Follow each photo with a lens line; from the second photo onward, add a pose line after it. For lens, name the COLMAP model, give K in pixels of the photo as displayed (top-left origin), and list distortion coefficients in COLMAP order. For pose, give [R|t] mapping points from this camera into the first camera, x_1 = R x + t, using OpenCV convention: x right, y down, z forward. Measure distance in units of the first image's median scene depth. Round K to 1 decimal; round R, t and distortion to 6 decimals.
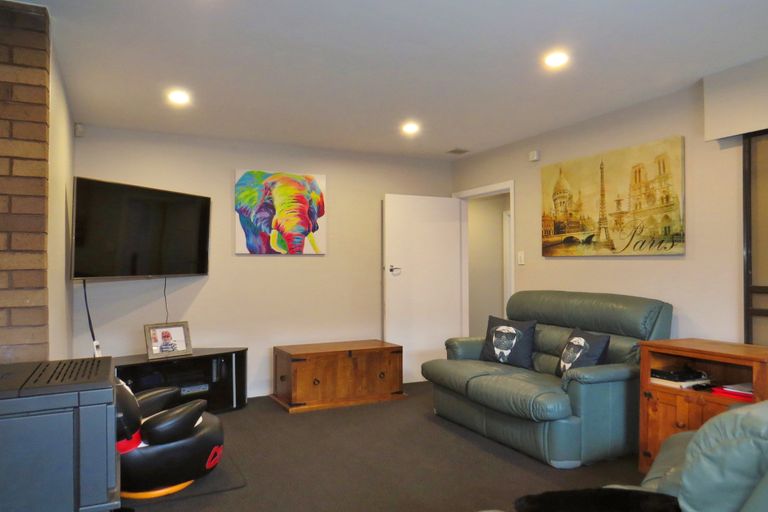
lens RADIAL K [[552.9, 0, 383.7], [0, 552.9, 257.7], [0, 0, 1]] dist [-0.013960, -0.001658]
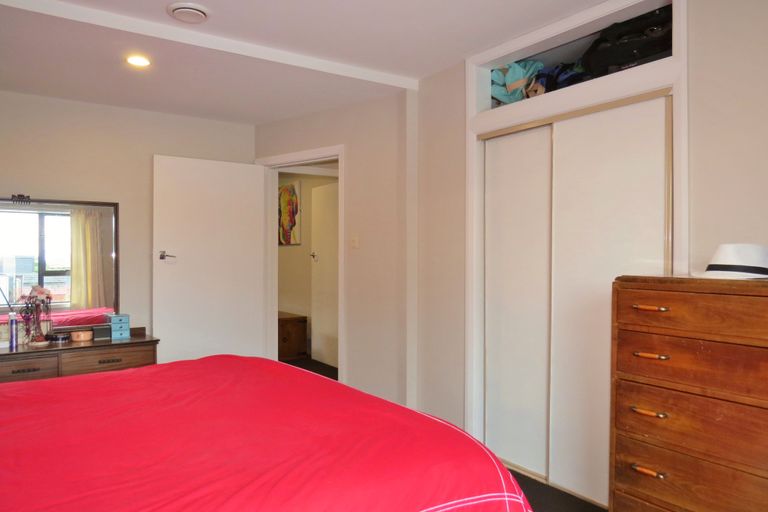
lens RADIAL K [[552.9, 0, 383.9], [0, 552.9, 257.6], [0, 0, 1]] dist [-0.013960, -0.001658]
pose [[0.151881, 0.007999, -0.988366, 1.191688], [0.019818, 0.999742, 0.011136, 0.015659], [0.988200, -0.021279, 0.151683, 1.015937]]
